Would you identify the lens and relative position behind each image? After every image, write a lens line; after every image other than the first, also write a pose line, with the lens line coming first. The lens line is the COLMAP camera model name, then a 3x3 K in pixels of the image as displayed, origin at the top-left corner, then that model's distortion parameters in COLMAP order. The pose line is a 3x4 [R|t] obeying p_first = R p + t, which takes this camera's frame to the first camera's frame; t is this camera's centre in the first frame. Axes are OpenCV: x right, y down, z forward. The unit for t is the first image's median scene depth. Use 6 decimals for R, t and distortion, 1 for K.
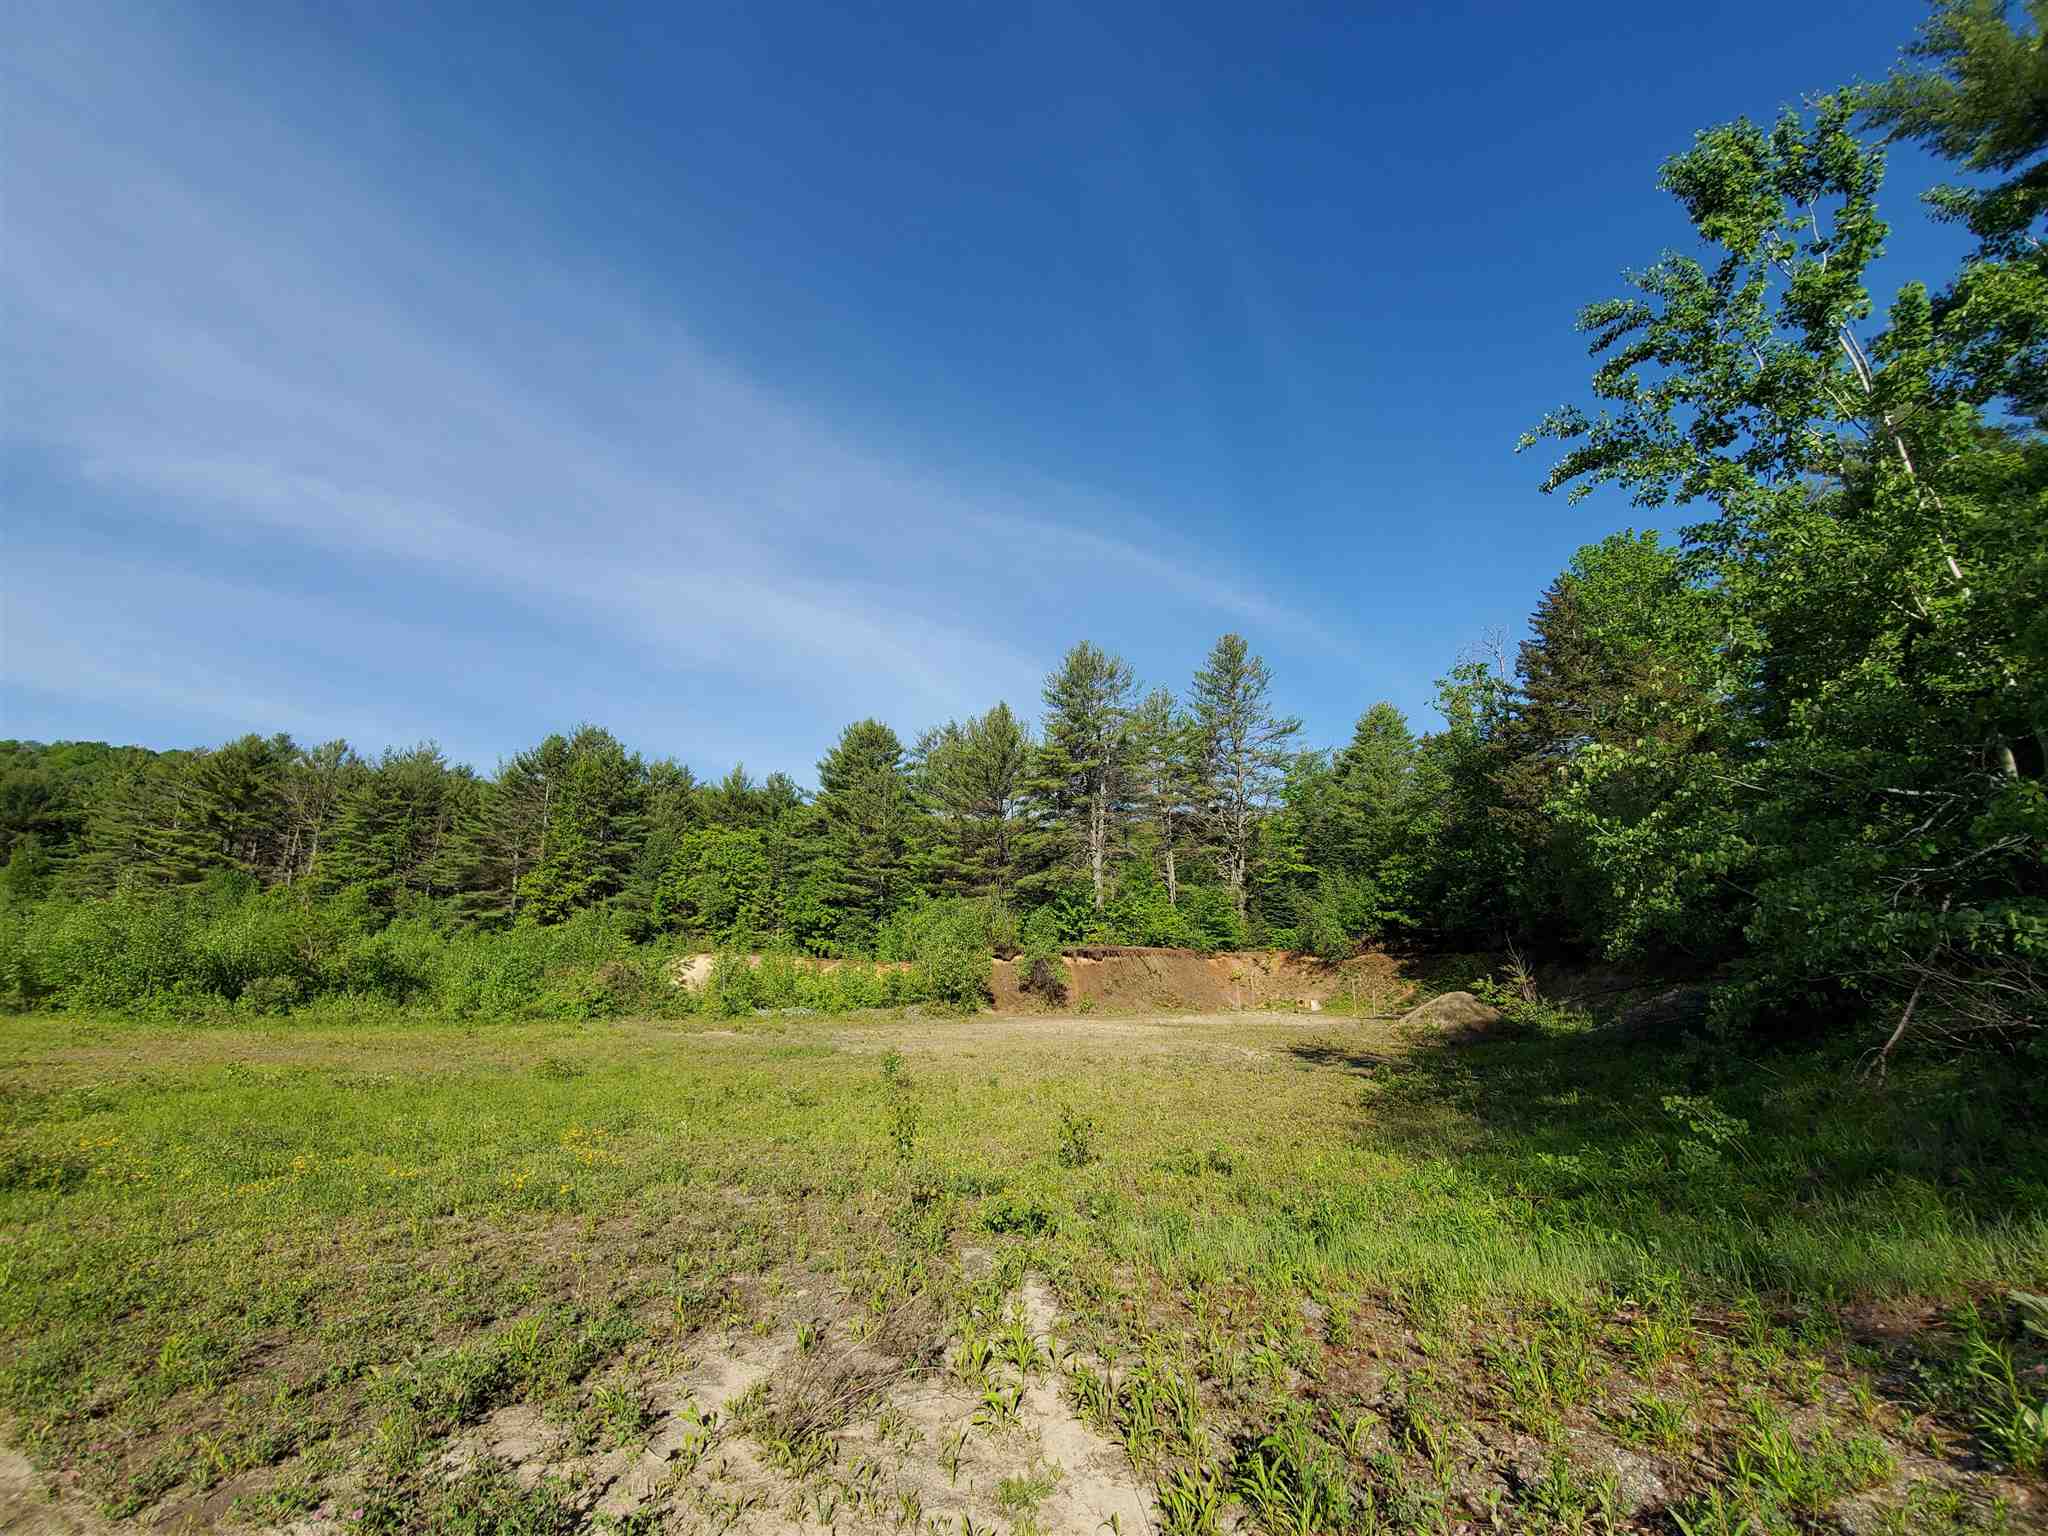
lens RADIAL K [[819.8, 0, 1022.0], [0, 819.8, 773.6], [0, 0, 1]] dist [0.021481, -0.020387]
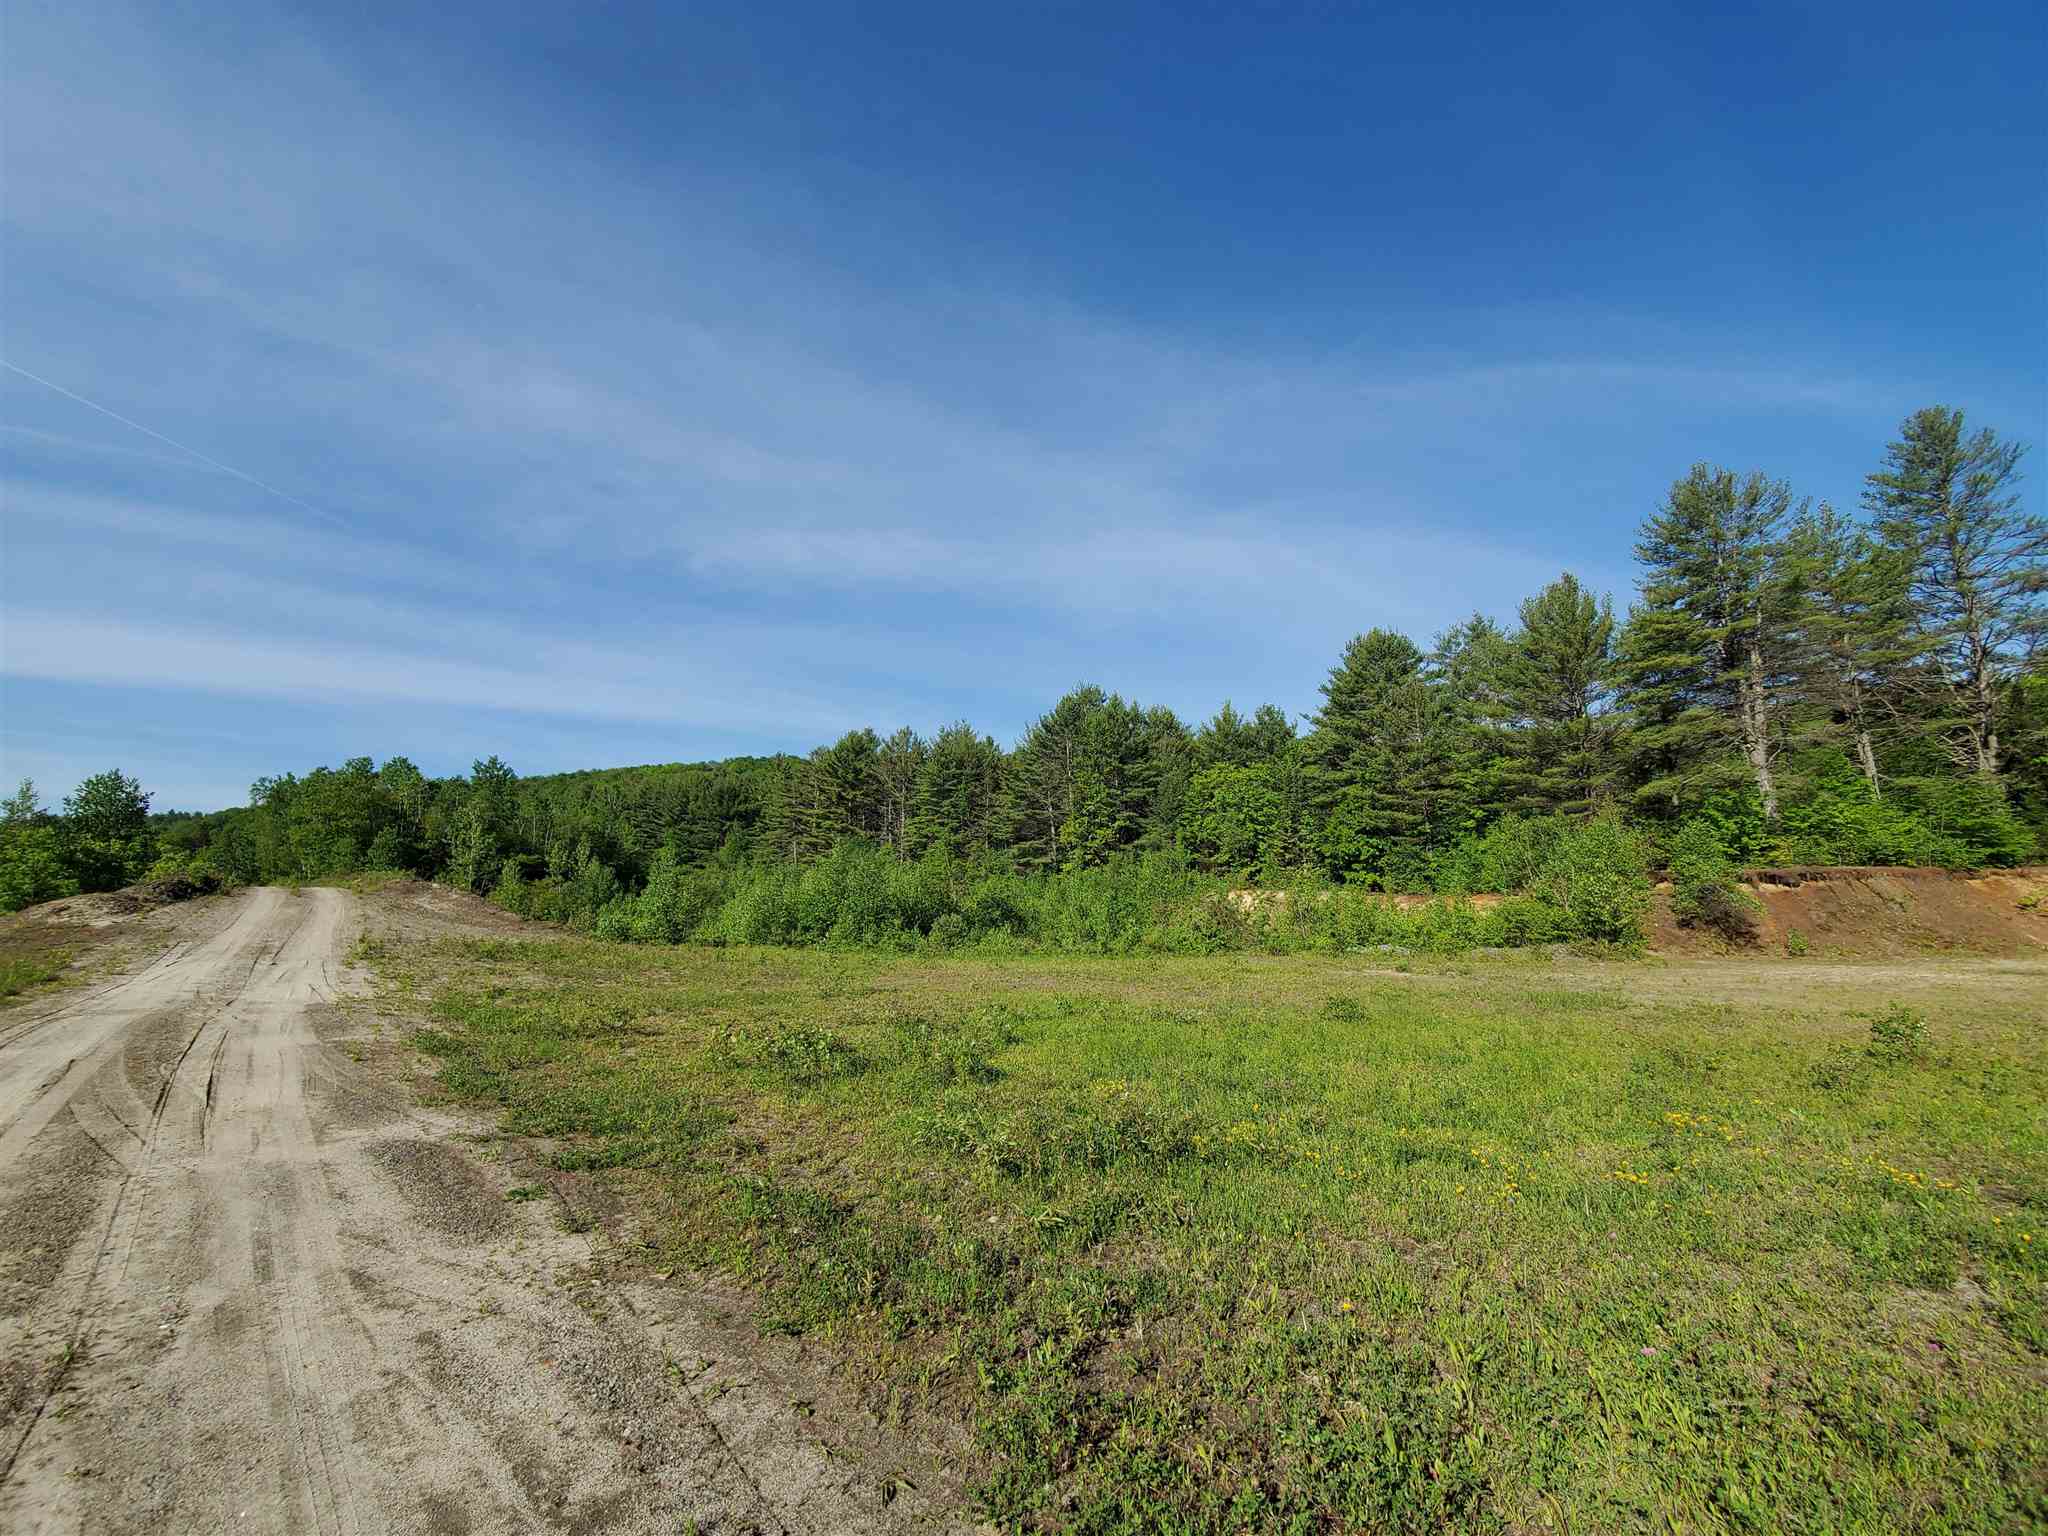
lens RADIAL K [[816.6, 0, 1018.0], [0, 816.6, 776.5], [0, 0, 1]] dist [-0.000544, -0.007188]
pose [[0.859681, -0.093319, -0.502236, -0.097110], [0.130344, 0.990700, 0.039031, 0.007945], [0.493923, -0.099017, 0.863849, 0.026693]]
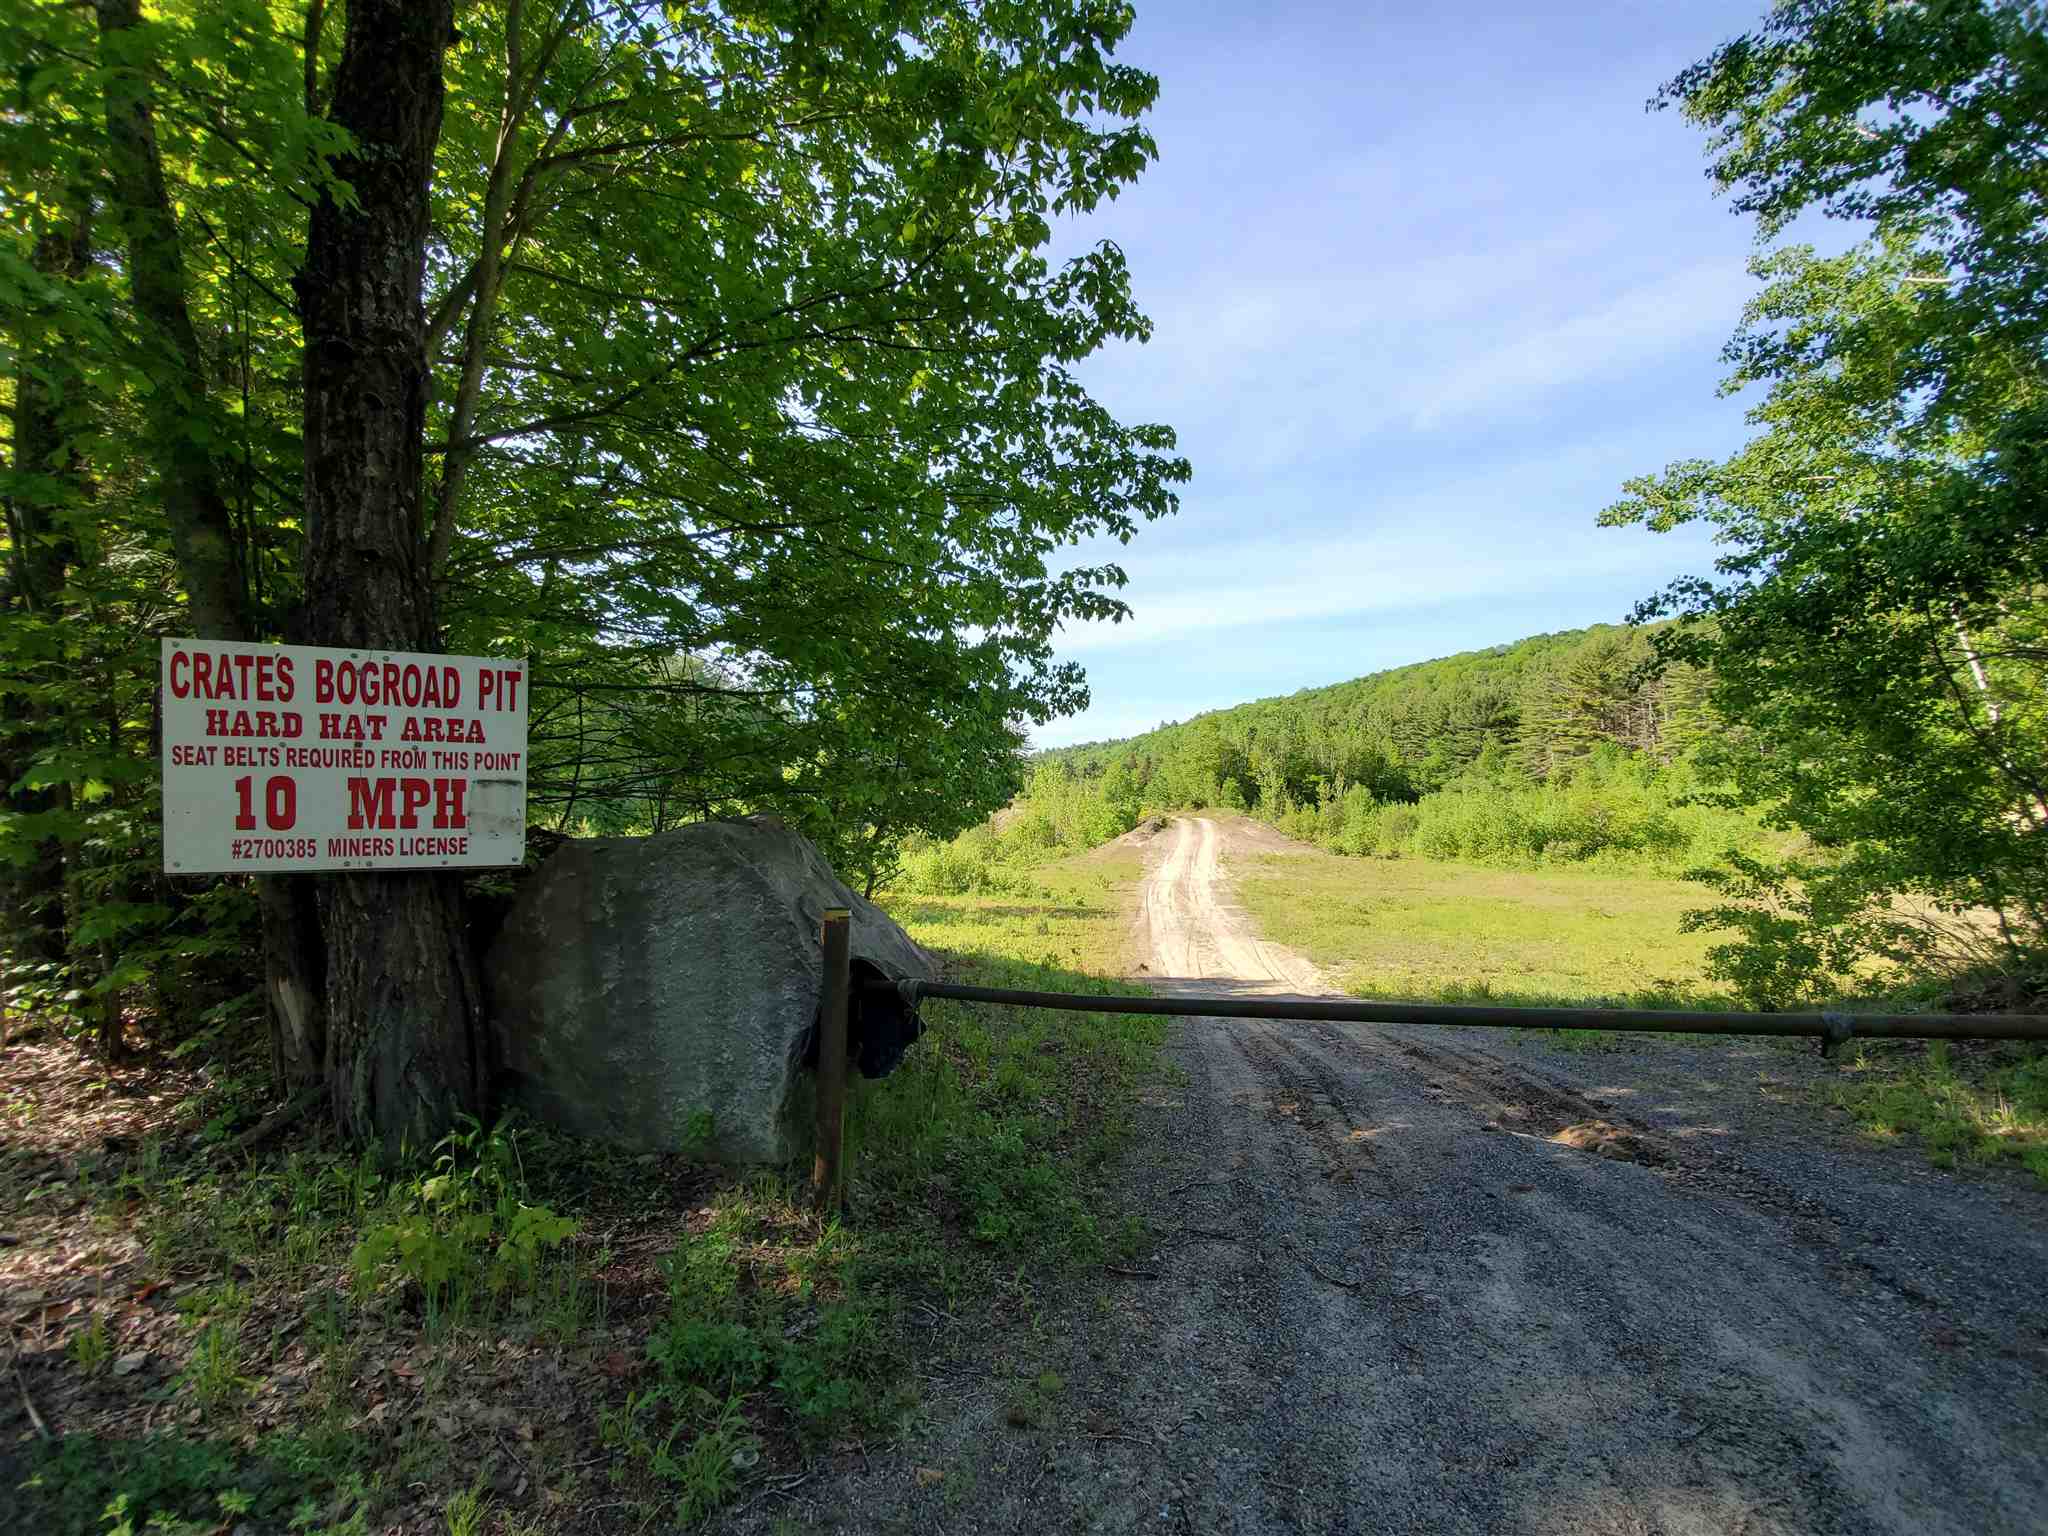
lens RADIAL K [[829.0, 0, 1024.0], [0, 829.0, 768.0], [0, 0, 1]] dist [0.018023, -0.000037]
pose [[0.122810, -0.055245, -0.990891, 0.272874], [0.257445, 0.966043, -0.021952, -0.058398], [0.958457, -0.252405, 0.132862, -0.093564]]
